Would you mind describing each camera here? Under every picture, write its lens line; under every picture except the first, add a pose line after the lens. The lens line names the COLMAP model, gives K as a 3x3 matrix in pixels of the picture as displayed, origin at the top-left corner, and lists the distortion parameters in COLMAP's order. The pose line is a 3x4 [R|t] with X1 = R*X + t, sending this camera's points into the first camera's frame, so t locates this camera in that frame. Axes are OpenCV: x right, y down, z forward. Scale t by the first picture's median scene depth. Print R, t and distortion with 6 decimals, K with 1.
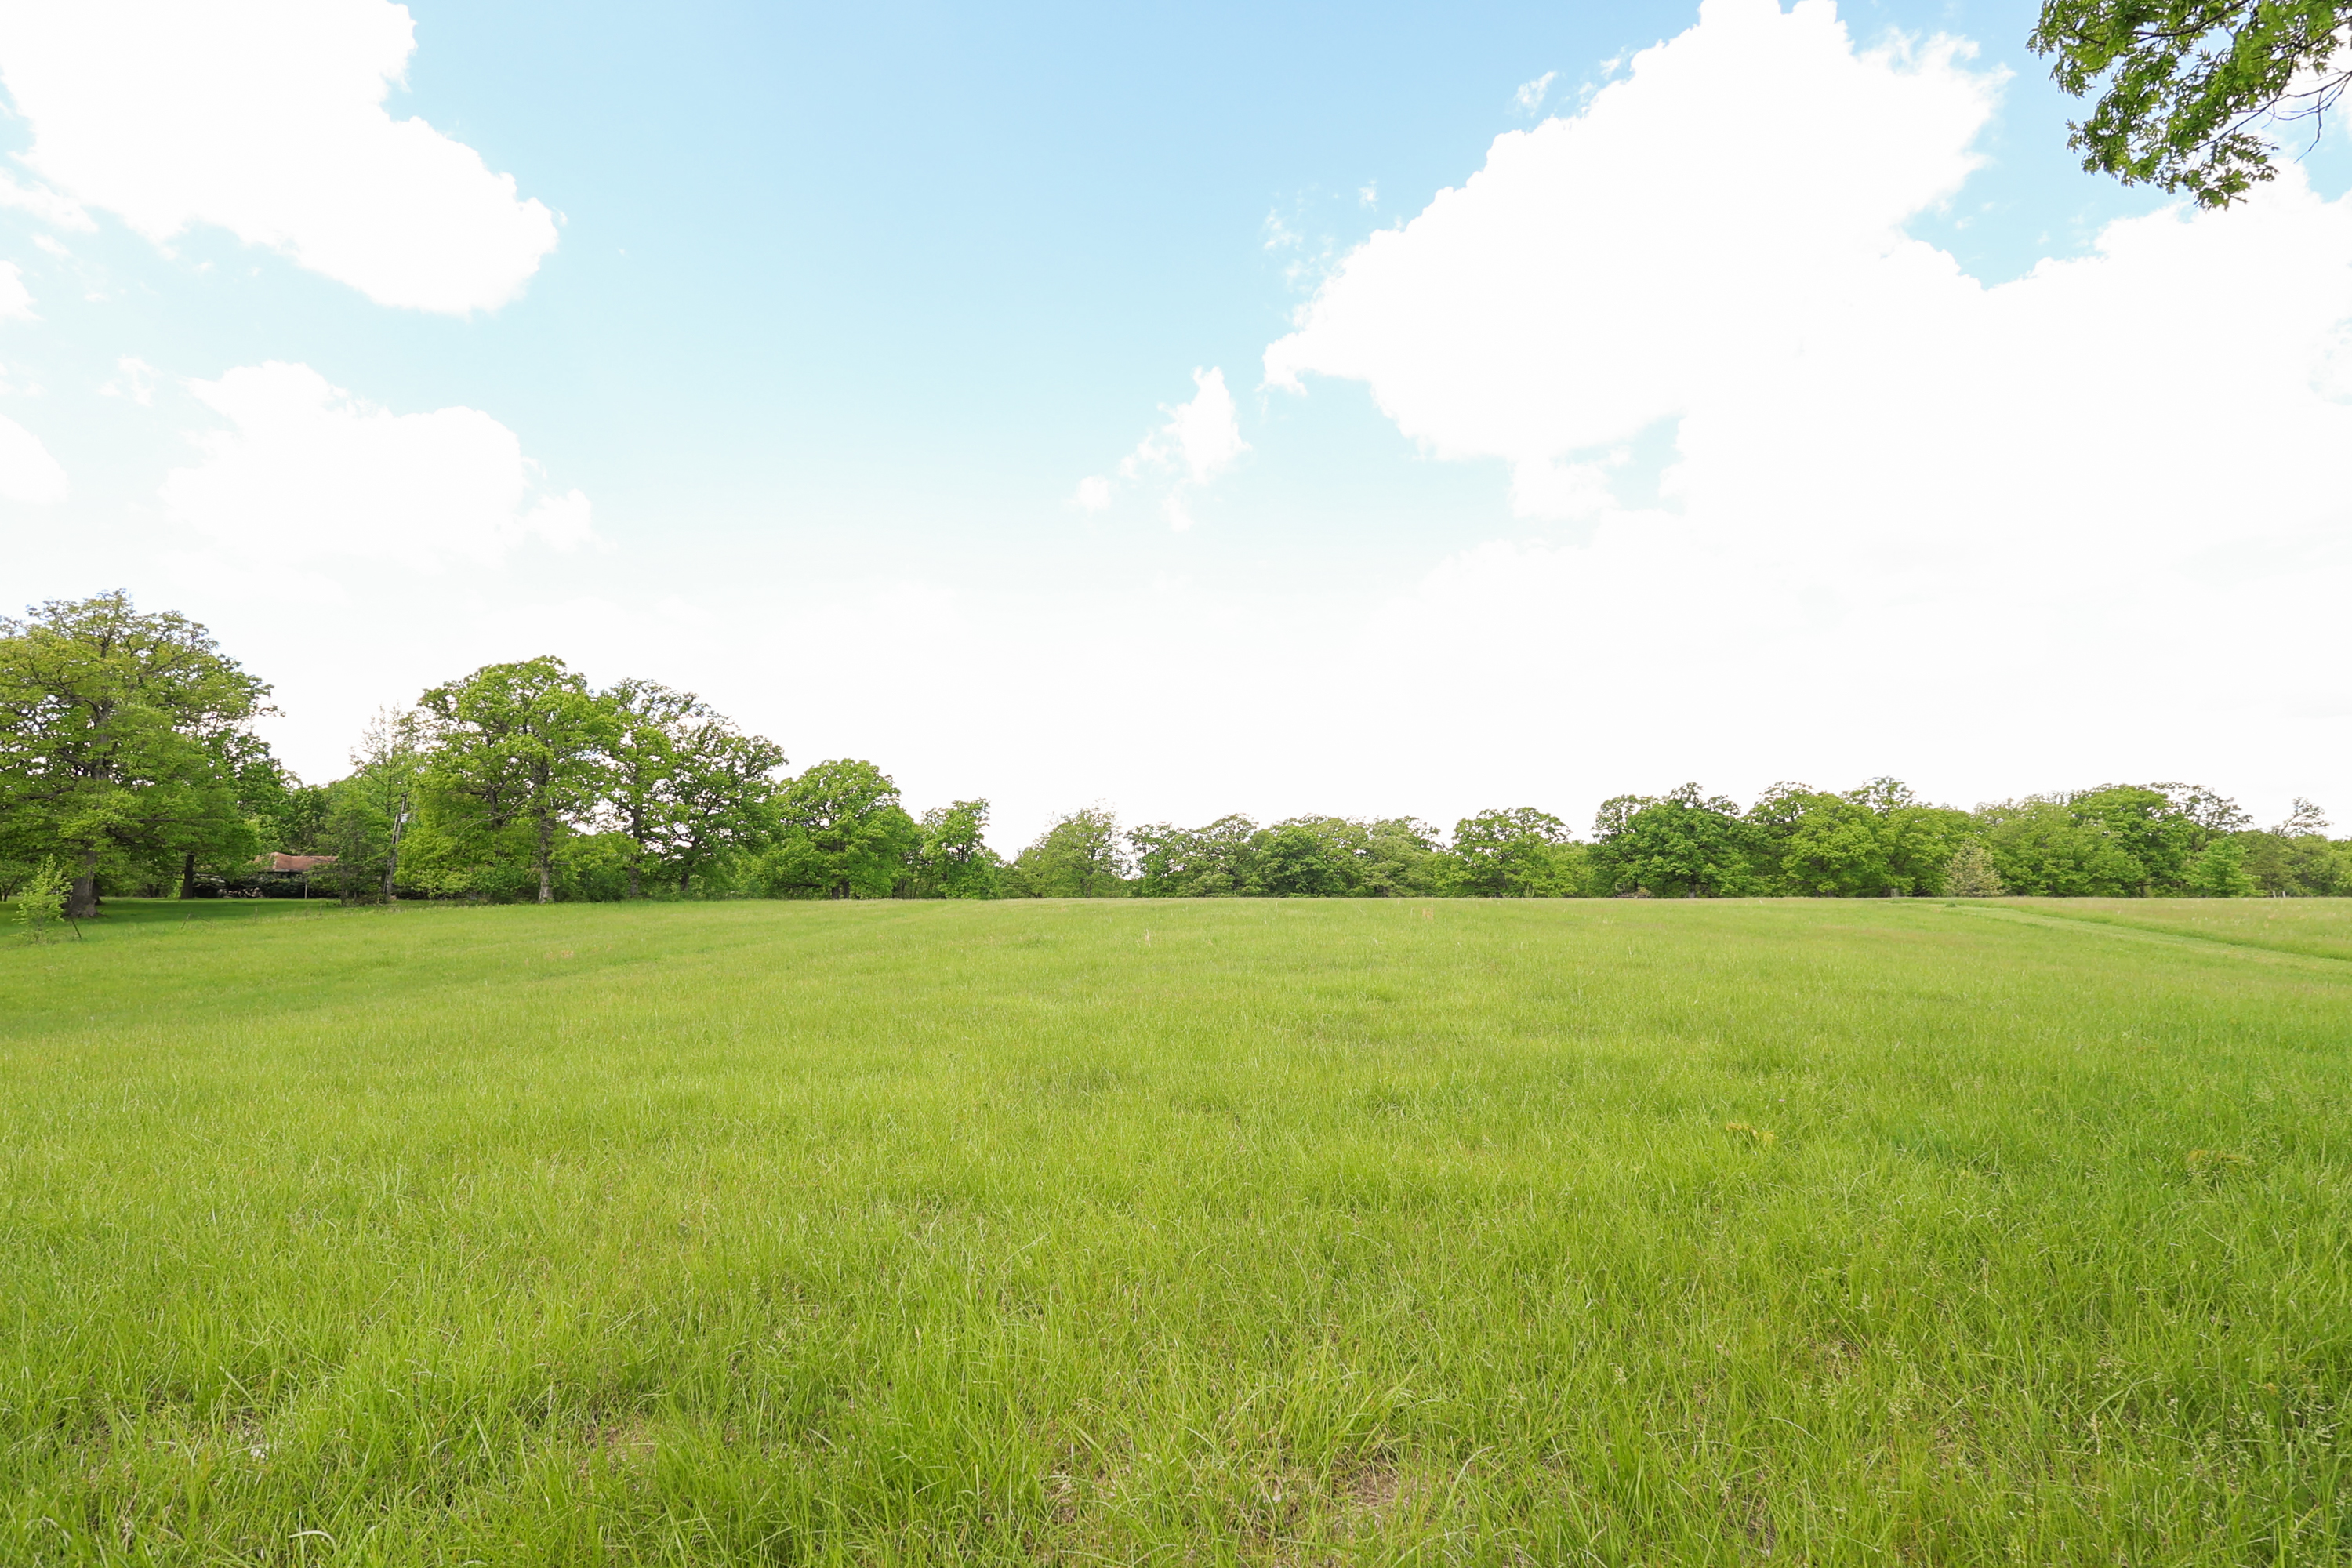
lens RADIAL K [[1077.3, 0, 1176.0], [0, 1077.3, 784.0], [0, 0, 1]] dist [-0.000474, 0.000044]
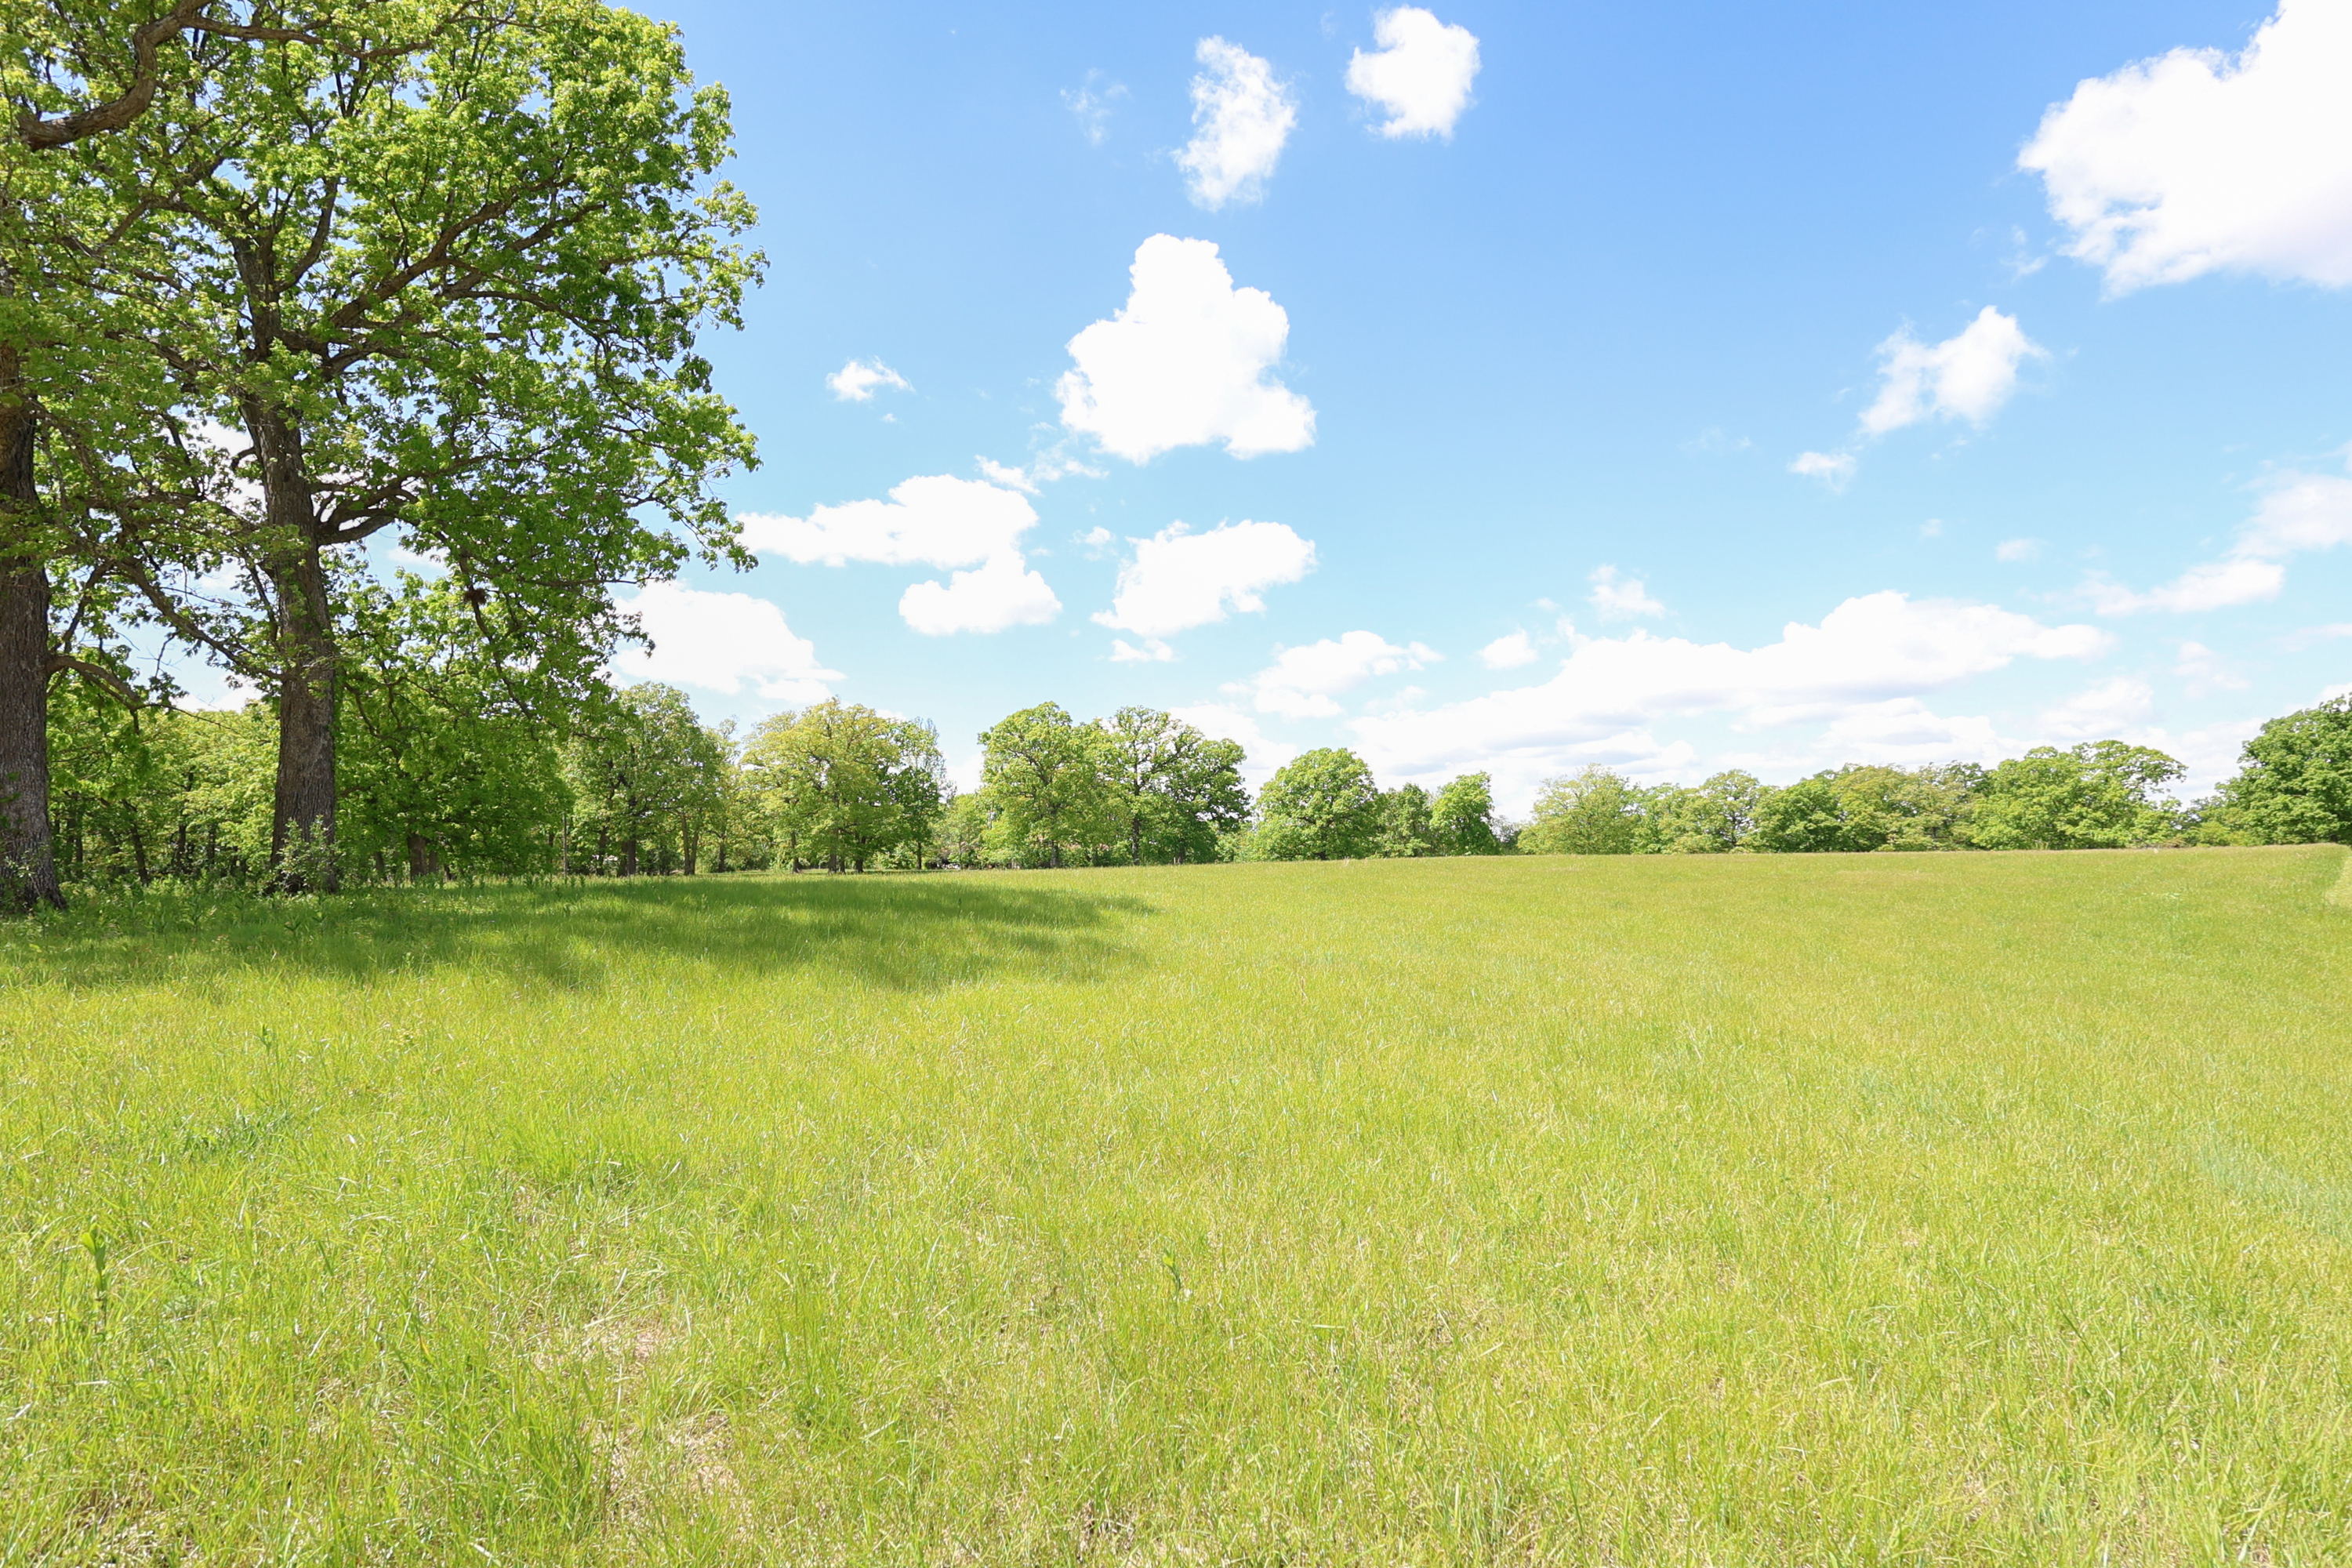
lens RADIAL K [[1085.5, 0, 1181.7], [0, 1085.5, 786.8], [0, 0, 1]] dist [0.000801, 0.000838]
pose [[0.802518, -0.055545, -0.594037, 0.267674], [0.074556, 0.997189, 0.007481, -0.001332], [0.591951, -0.050292, 0.804403, -0.055408]]
